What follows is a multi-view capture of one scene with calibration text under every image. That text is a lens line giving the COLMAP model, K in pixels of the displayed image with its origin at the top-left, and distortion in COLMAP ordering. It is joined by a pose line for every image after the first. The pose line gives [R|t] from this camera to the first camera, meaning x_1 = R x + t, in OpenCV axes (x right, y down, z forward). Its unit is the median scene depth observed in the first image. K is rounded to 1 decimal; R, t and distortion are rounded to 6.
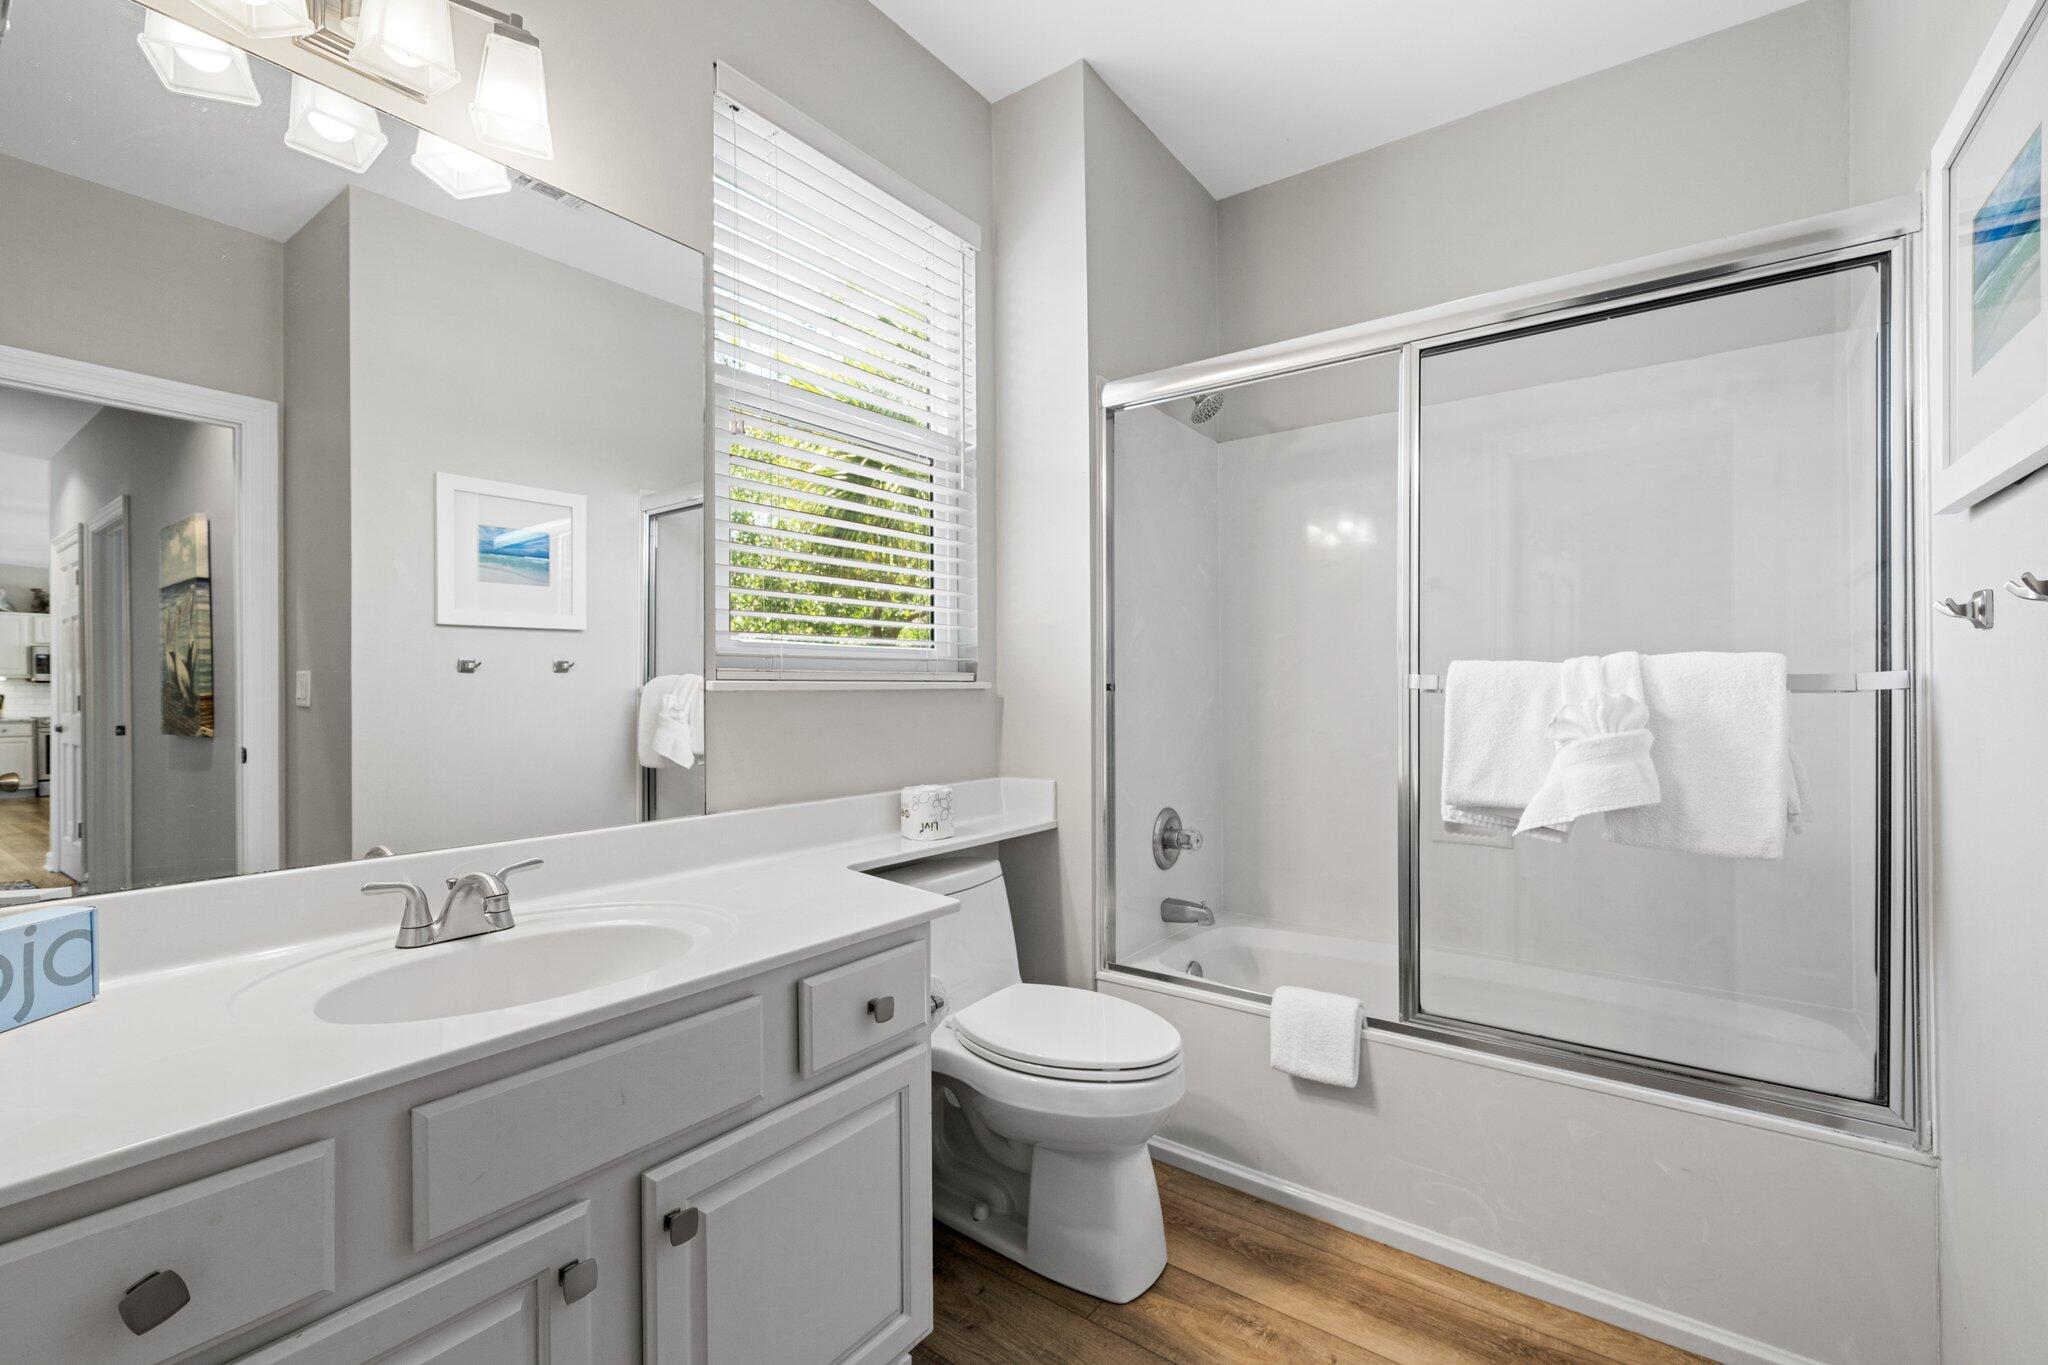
lens RADIAL K [[904.8, 0, 1023.7], [0, 904.8, 678.5], [0, 0, 1]] dist [0.006782, -0.000121]
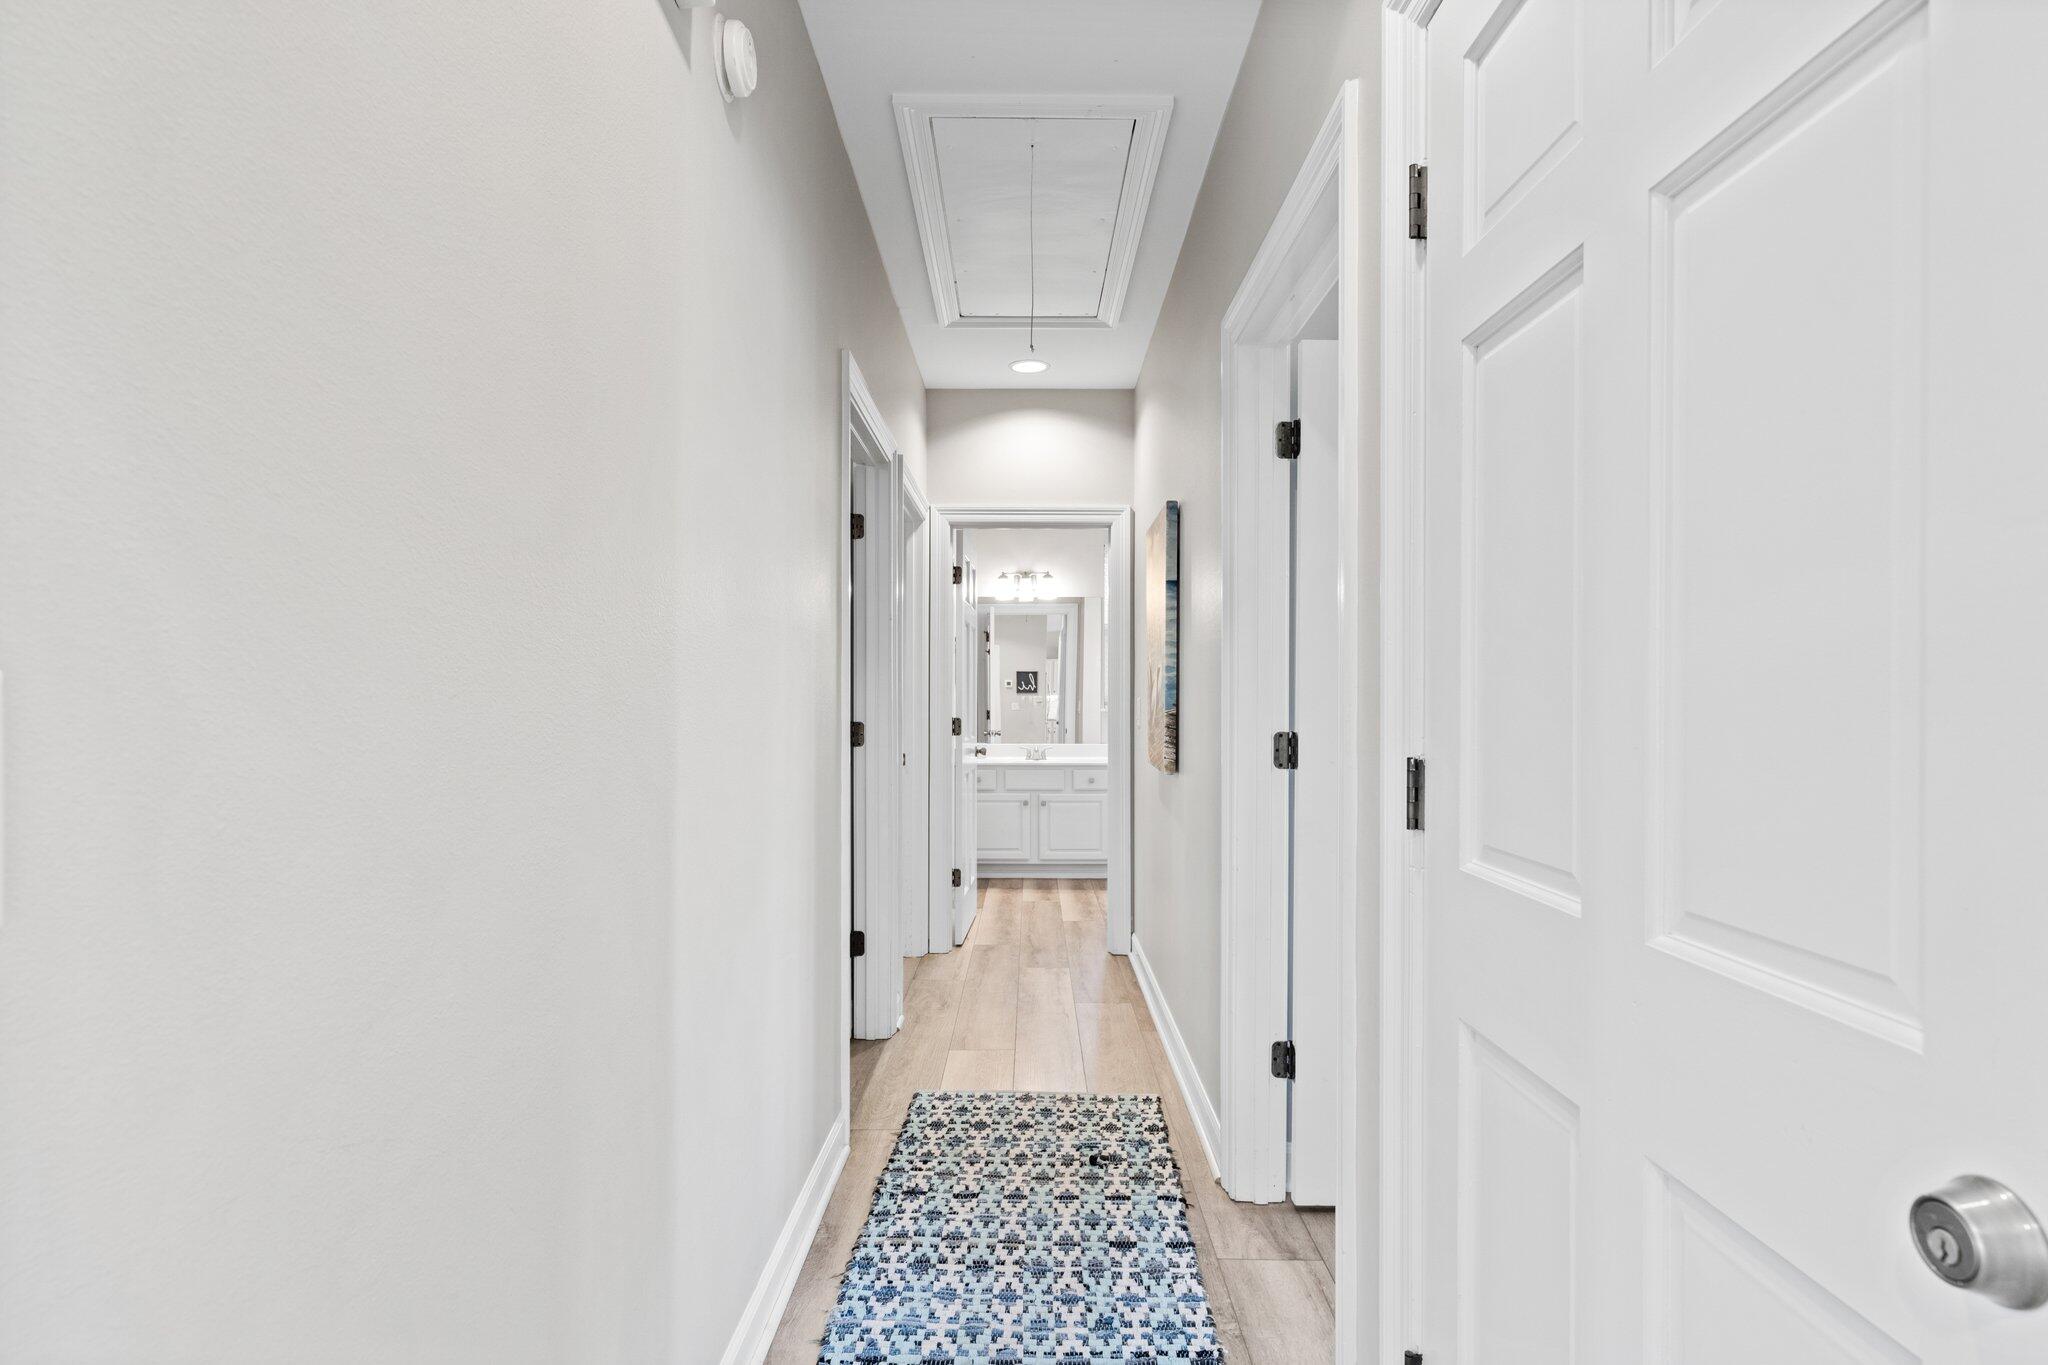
lens RADIAL K [[985.7, 0, 1025.9], [0, 985.7, 690.7], [0, 0, 1]] dist [0.005223, 0.001487]
pose [[0.586911, -0.006888, -0.809622, 2.856625], [-0.001216, 0.999955, -0.009388, -0.037718], [0.809651, 0.006494, 0.586876, -1.717469]]
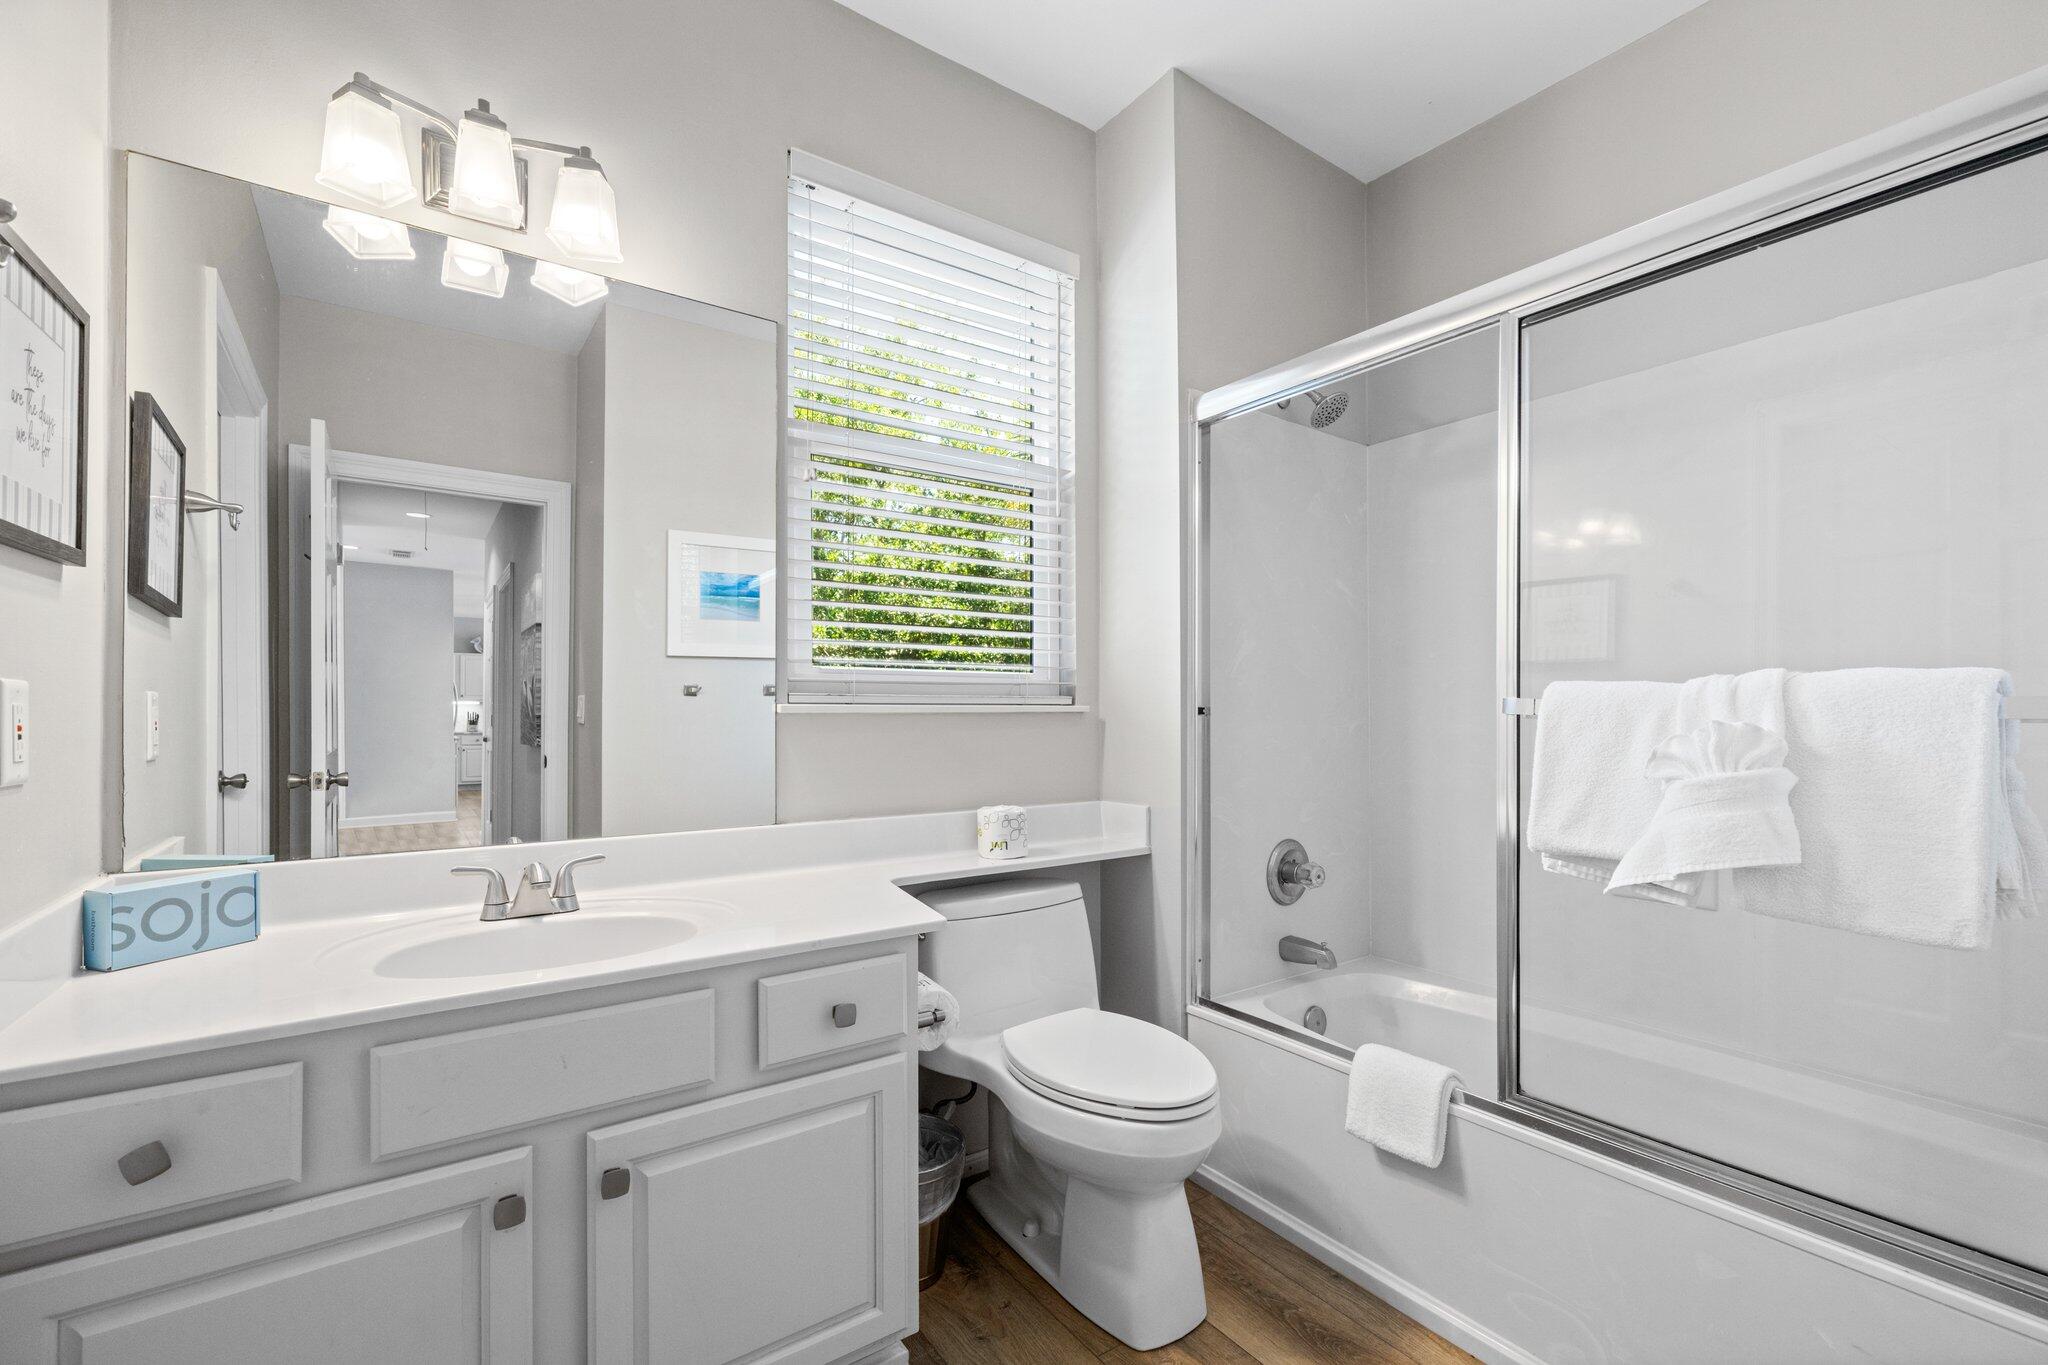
lens RADIAL K [[880.0, 0, 1021.4], [0, 880.0, 697.9], [0, 0, 1]] dist [0.005854, -0.000908]
pose [[0.948042, -0.001048, -0.318143, 0.277165], [-0.000148, 0.999993, -0.003735, -0.001137], [0.318145, 0.003588, 0.948035, 0.066061]]
